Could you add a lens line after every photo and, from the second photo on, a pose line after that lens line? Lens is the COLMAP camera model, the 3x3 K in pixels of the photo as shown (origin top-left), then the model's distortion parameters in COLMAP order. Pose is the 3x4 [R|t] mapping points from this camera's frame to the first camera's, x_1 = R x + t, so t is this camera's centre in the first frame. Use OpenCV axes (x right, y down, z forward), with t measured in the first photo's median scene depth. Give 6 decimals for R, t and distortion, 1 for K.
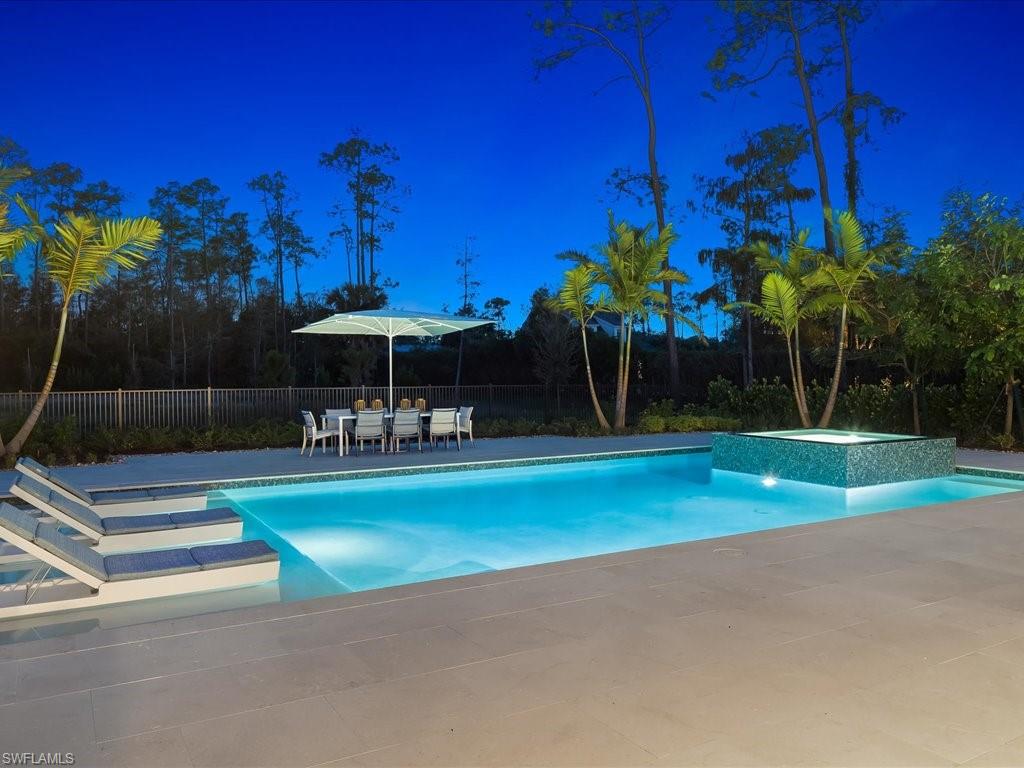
lens RADIAL K [[786.2, 0, 514.6], [0, 786.2, 385.3], [0, 0, 1]] dist [0.013198, -0.016462]
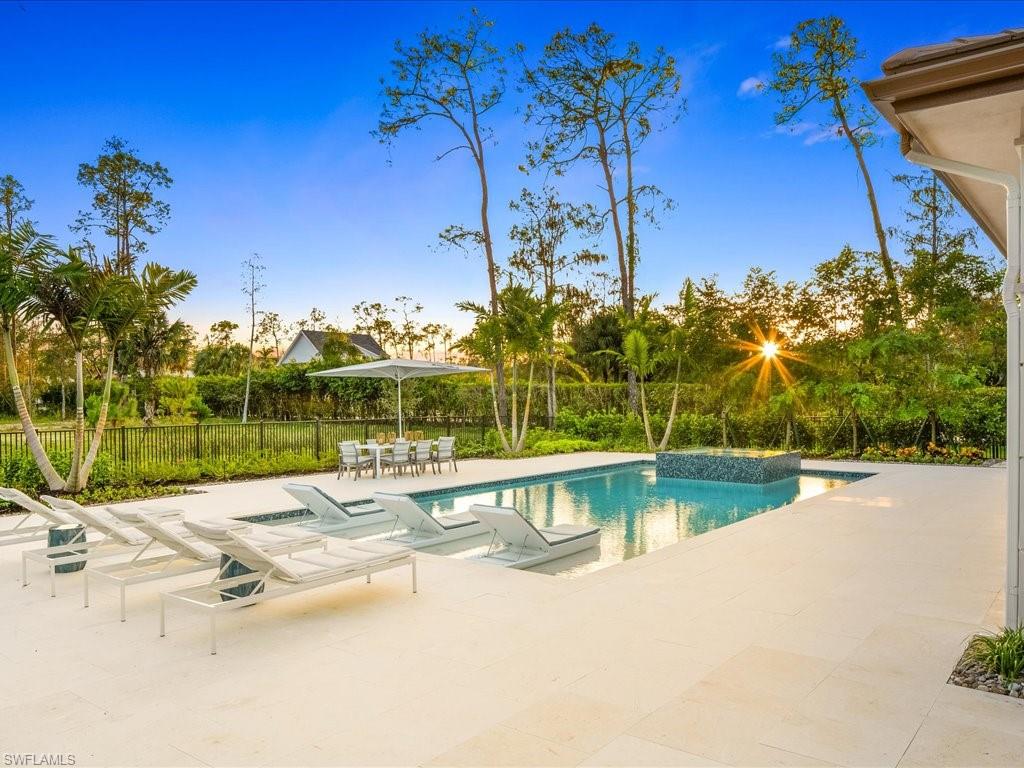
lens RADIAL K [[786.2, 0, 507.5], [0, 786.2, 386.0], [0, 0, 1]] dist [0.013198, -0.016462]
pose [[0.930763, 0.004241, 0.365599, -0.117608], [0.006659, 0.999570, -0.028549, -0.004102], [-0.365563, 0.029007, 0.930335, -0.048106]]
